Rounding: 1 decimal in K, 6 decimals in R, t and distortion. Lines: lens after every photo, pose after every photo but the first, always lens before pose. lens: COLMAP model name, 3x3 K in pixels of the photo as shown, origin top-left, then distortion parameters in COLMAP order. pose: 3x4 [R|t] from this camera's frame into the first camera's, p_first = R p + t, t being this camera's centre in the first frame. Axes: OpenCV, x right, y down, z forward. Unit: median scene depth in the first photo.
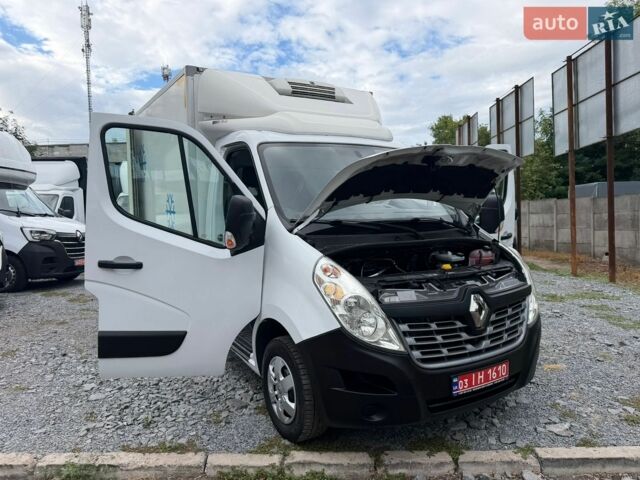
lens RADIAL K [[452.9, 0, 317.2], [0, 452.9, 249.5], [0, 0, 1]] dist [0.024035, -0.022595]
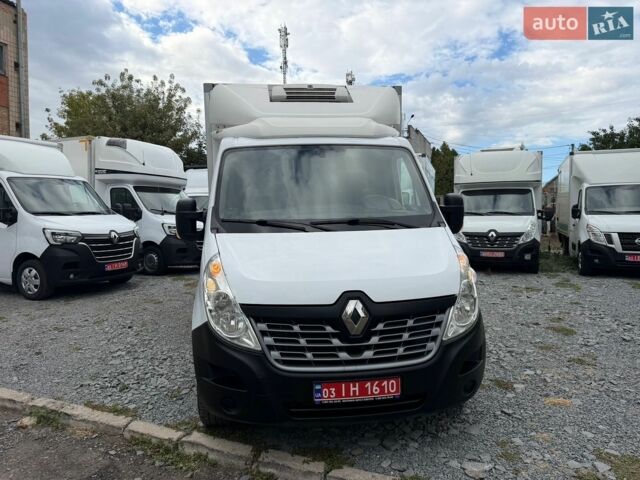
lens RADIAL K [[453.5, 0, 315.9], [0, 453.5, 240.5], [0, 0, 1]] dist [0.045376, -0.051226]
pose [[0.916735, 0.025490, -0.398682, 0.479481], [-0.031411, 0.999472, -0.008326, -0.010539], [0.398260, 0.020156, 0.917051, 0.076009]]
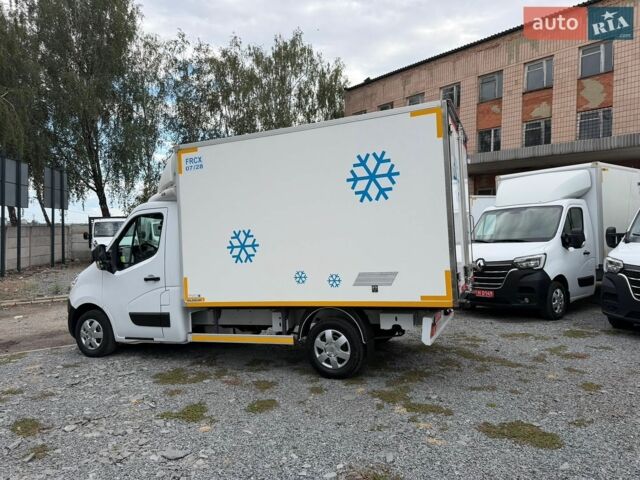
lens RADIAL K [[453.5, 0, 315.9], [0, 453.5, 240.5], [0, 0, 1]] dist [0.045376, -0.051226]
pose [[-0.806788, 0.031007, -0.590026, 0.697163], [-0.015399, 0.997179, 0.073460, -0.282928], [0.590640, 0.068353, -0.804035, 2.927783]]
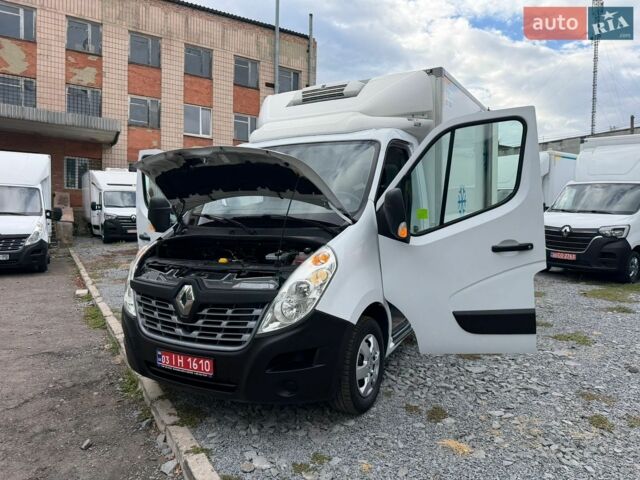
lens RADIAL K [[460.2, 0, 318.4], [0, 460.2, 242.8], [0, 0, 1]] dist [0.000943, -0.001088]
pose [[0.503029, 0.070593, -0.861382, 1.064890], [-0.073541, 0.996540, 0.038723, -0.048898], [0.861135, 0.043868, 0.506480, 0.525315]]
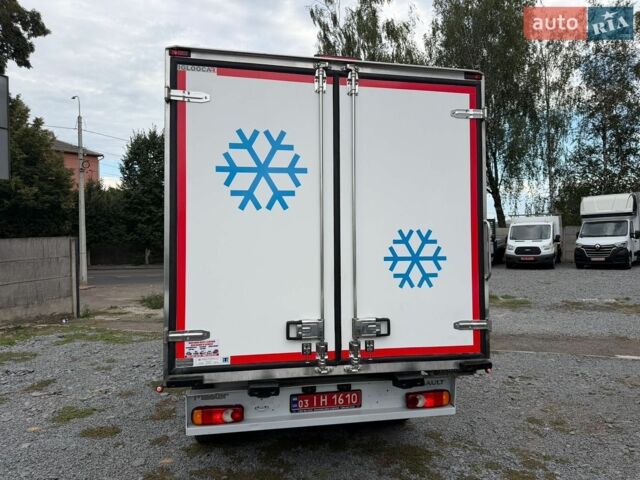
lens RADIAL K [[460.2, 0, 318.4], [0, 460.2, 242.8], [0, 0, 1]] dist [0.000943, -0.001088]
pose [[-0.943611, 0.016158, 0.330662, -0.760393], [0.040567, 0.996925, 0.067050, -0.294072], [-0.328562, 0.076683, -0.941364, 2.795494]]
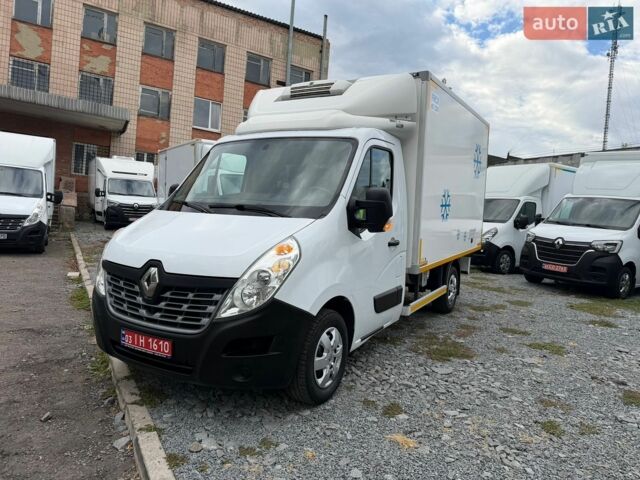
lens RADIAL K [[458.9, 0, 317.7], [0, 458.9, 240.3], [0, 0, 1]] dist [0.007397, -0.006315]
pose [[0.485775, 0.094369, -0.868975, 1.114920], [-0.131544, 0.990725, 0.034055, -0.041869], [0.864129, 0.097766, 0.493683, 0.582594]]
